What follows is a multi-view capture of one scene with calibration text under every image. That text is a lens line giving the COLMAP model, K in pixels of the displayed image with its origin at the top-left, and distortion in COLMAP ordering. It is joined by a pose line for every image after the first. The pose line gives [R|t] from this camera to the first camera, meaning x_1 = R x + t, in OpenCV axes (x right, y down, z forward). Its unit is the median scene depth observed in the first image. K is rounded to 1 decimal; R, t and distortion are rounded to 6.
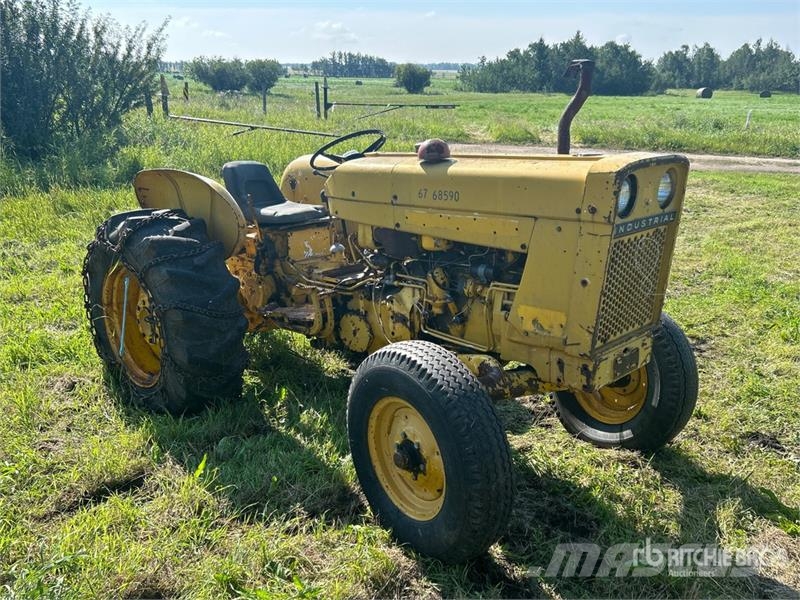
lens RADIAL K [[718.4, 0, 400.0], [0, 718.4, 300.0], [0, 0, 1]] dist [0.002951, -0.005414]
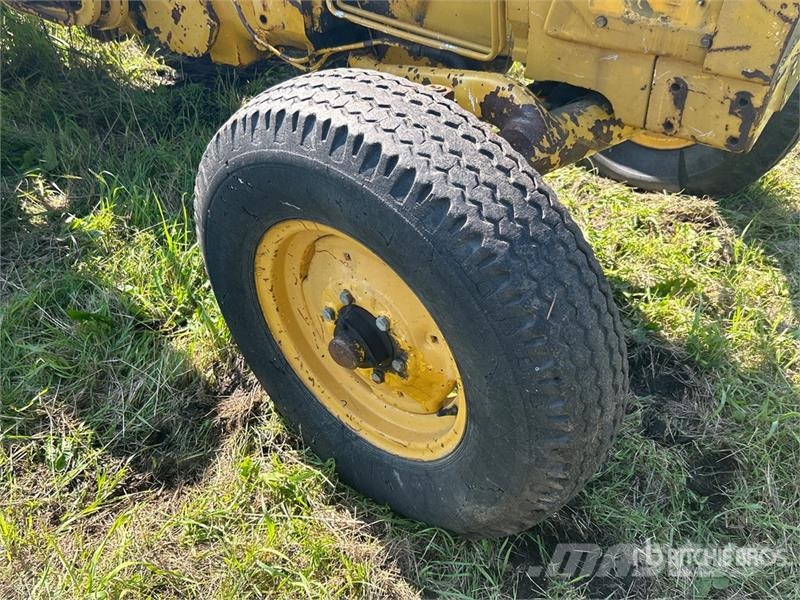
lens RADIAL K [[822.9, 0, 410.7], [0, 822.9, 301.6], [0, 0, 1]] dist [0.020652, -0.027204]
pose [[0.975632, -0.137244, 0.171192, -0.041975], [0.047823, 0.894474, 0.444554, -0.028415], [-0.214139, -0.425534, 0.879241, 0.548357]]
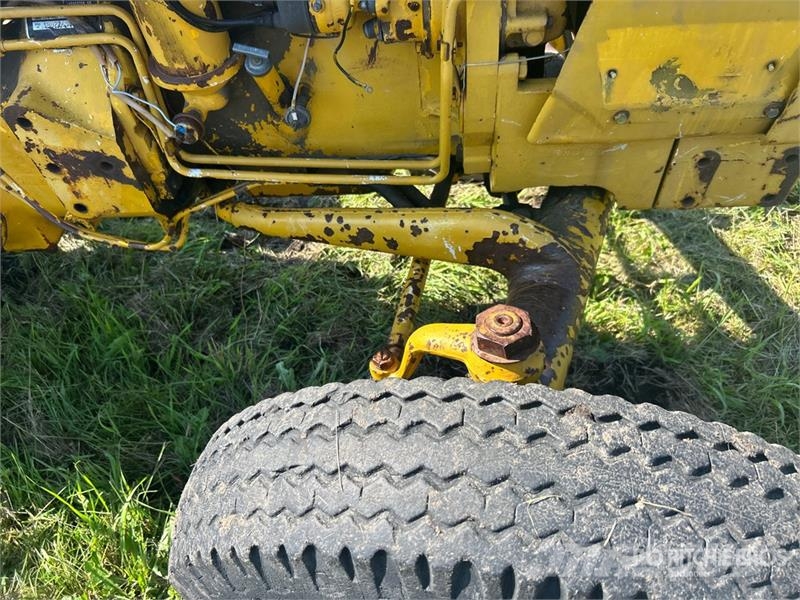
lens RADIAL K [[610.2, 0, 400.0], [0, 610.2, 300.0], [0, 0, 1]] dist [0.009338, -0.006255]
pose [[0.739097, -0.545881, 0.394651, -0.044422], [0.211444, 0.744286, 0.633505, -0.085360], [-0.639552, -0.384775, 0.665523, 0.891187]]
